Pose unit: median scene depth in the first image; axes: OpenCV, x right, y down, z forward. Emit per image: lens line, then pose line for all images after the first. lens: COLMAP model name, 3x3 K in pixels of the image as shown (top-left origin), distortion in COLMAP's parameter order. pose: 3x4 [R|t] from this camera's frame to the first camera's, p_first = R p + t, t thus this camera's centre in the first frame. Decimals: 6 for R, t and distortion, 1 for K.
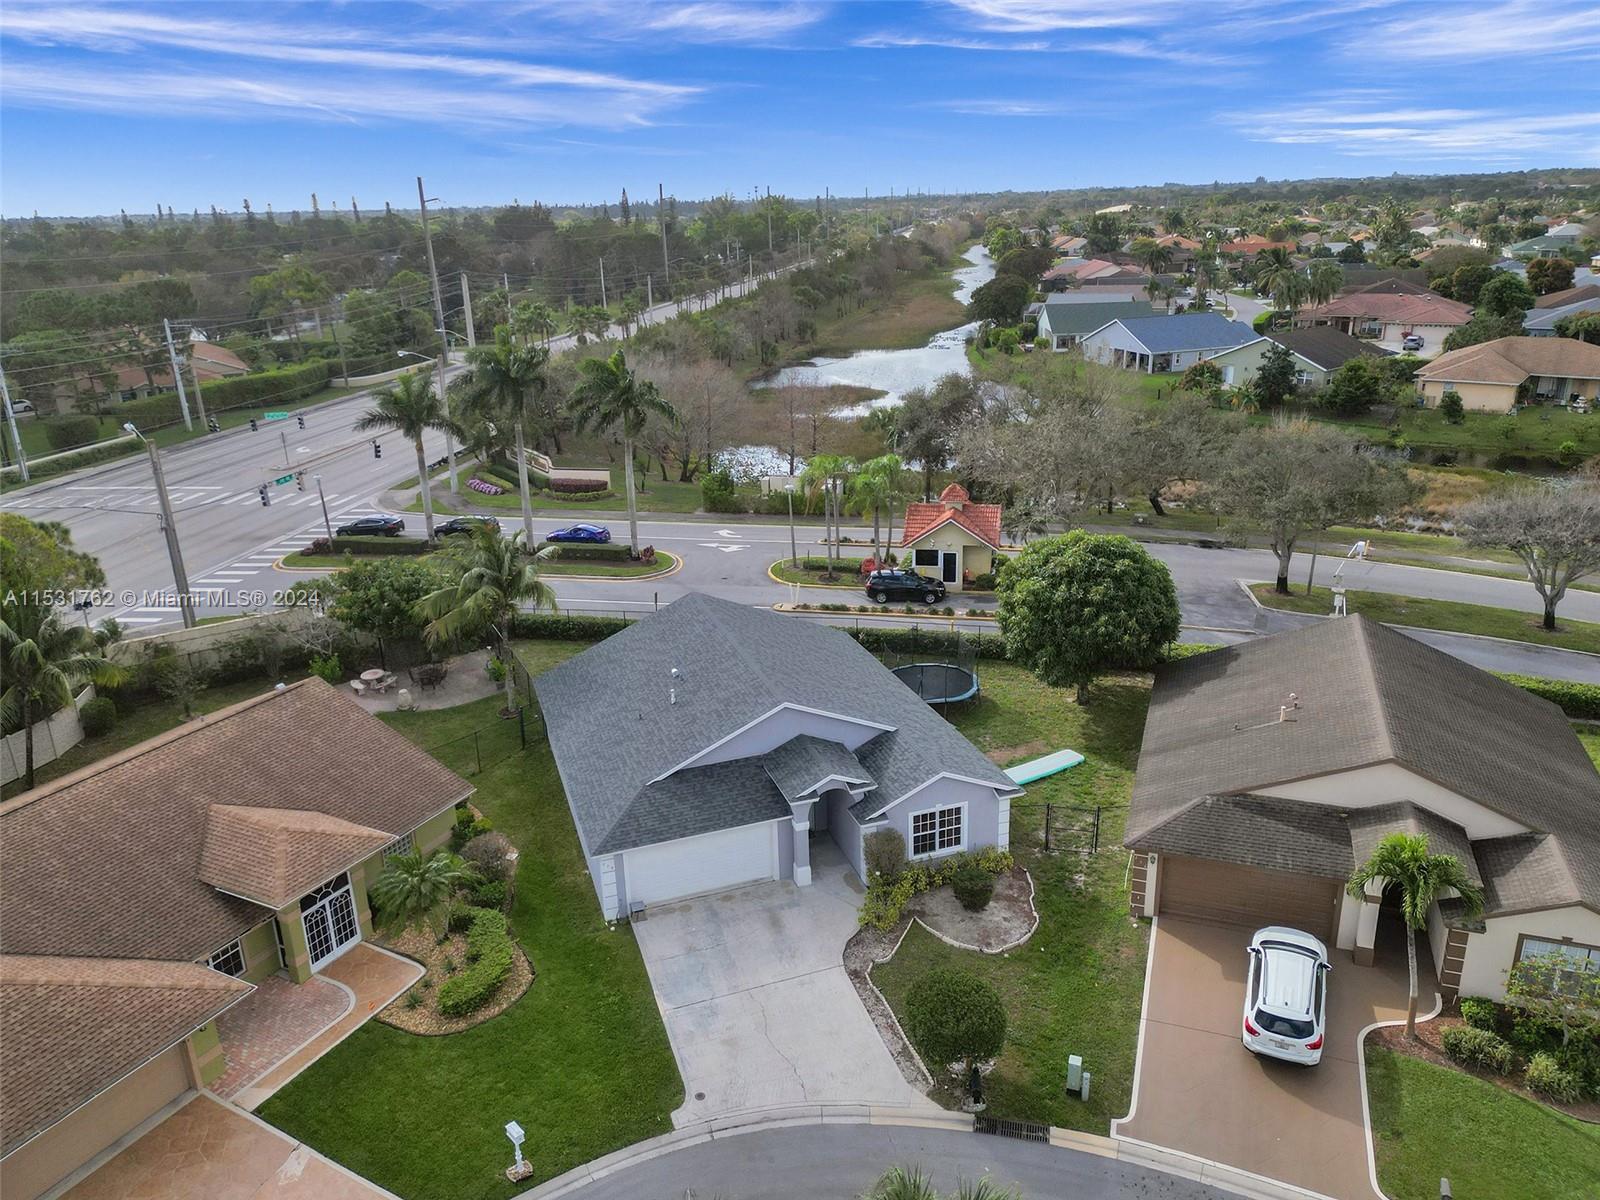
lens RADIAL K [[1133.5, 0, 800.0], [0, 1133.5, 600.0], [0, 0, 1]] dist [0.030747, -0.002174]
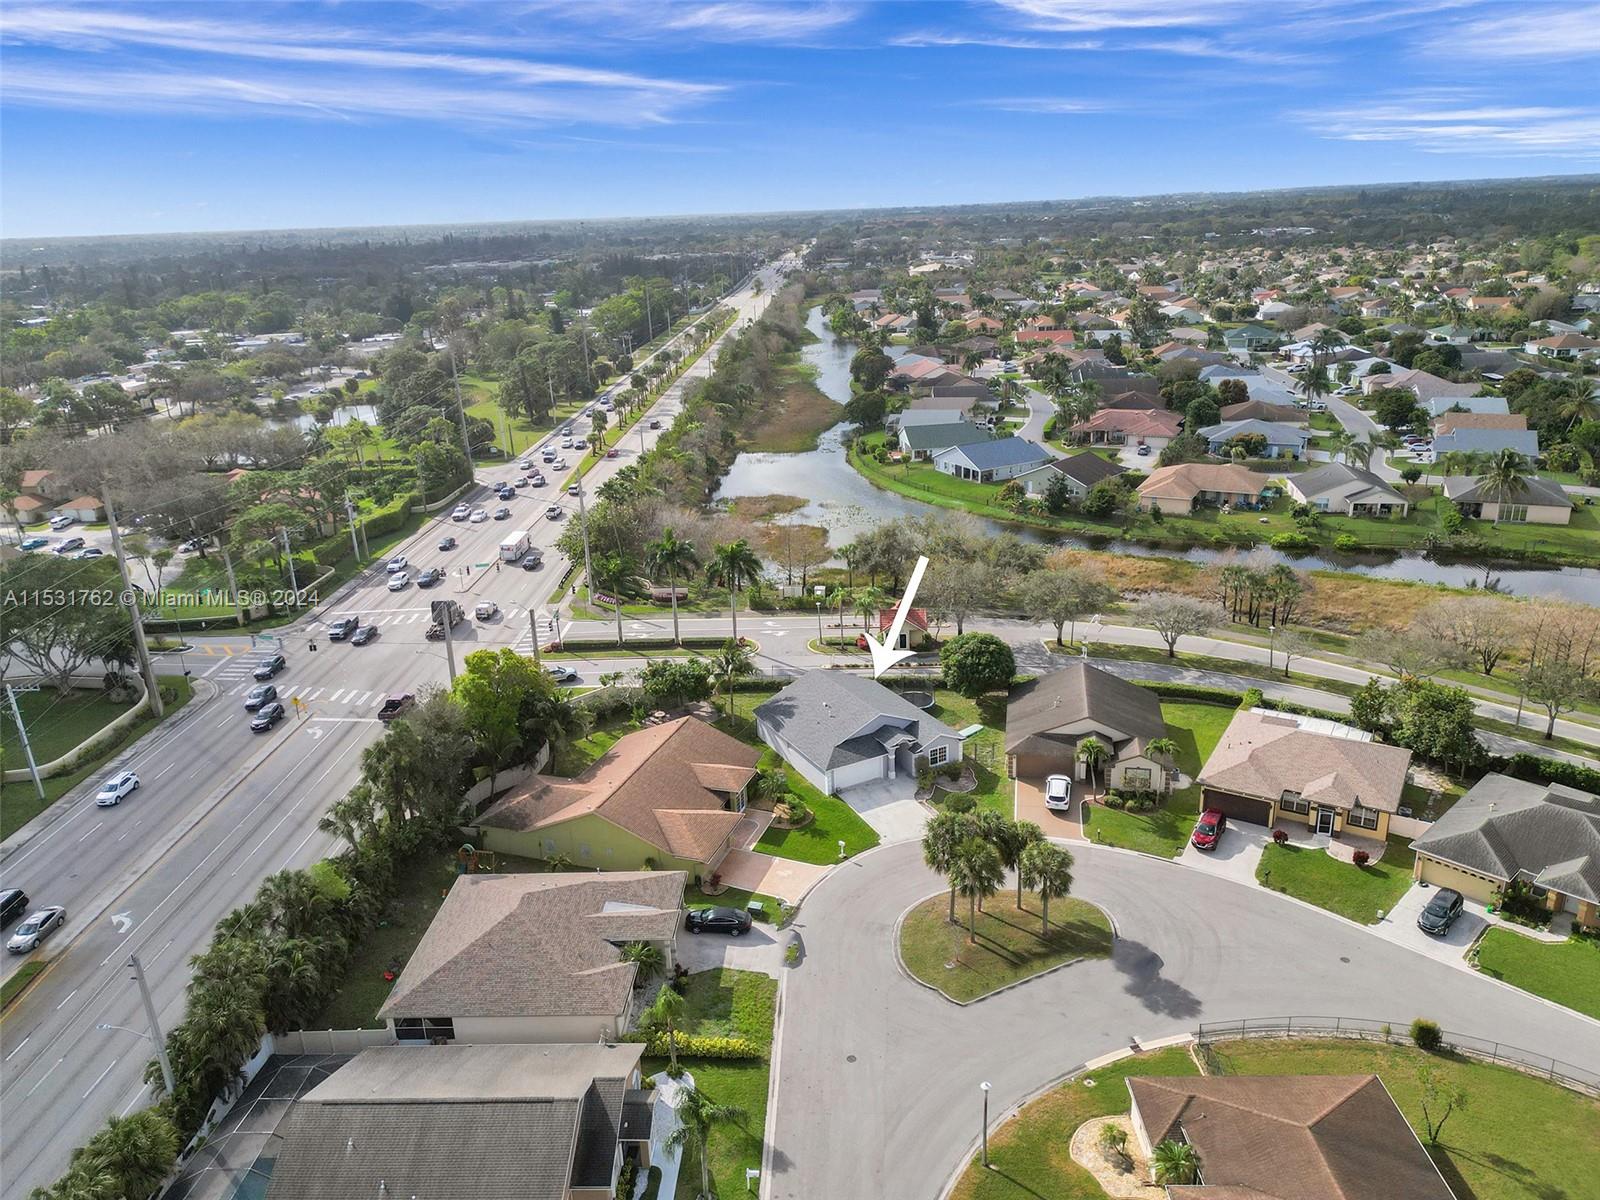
lens RADIAL K [[1109.8, 0, 800.0], [0, 1109.8, 600.0], [0, 0, 1]] dist [0.059840, -0.052283]
pose [[0.987752, -0.055742, 0.145735, -0.470336], [0.057427, 0.998322, -0.007379, -0.139043], [-0.145080, 0.015658, 0.989296, -1.312693]]
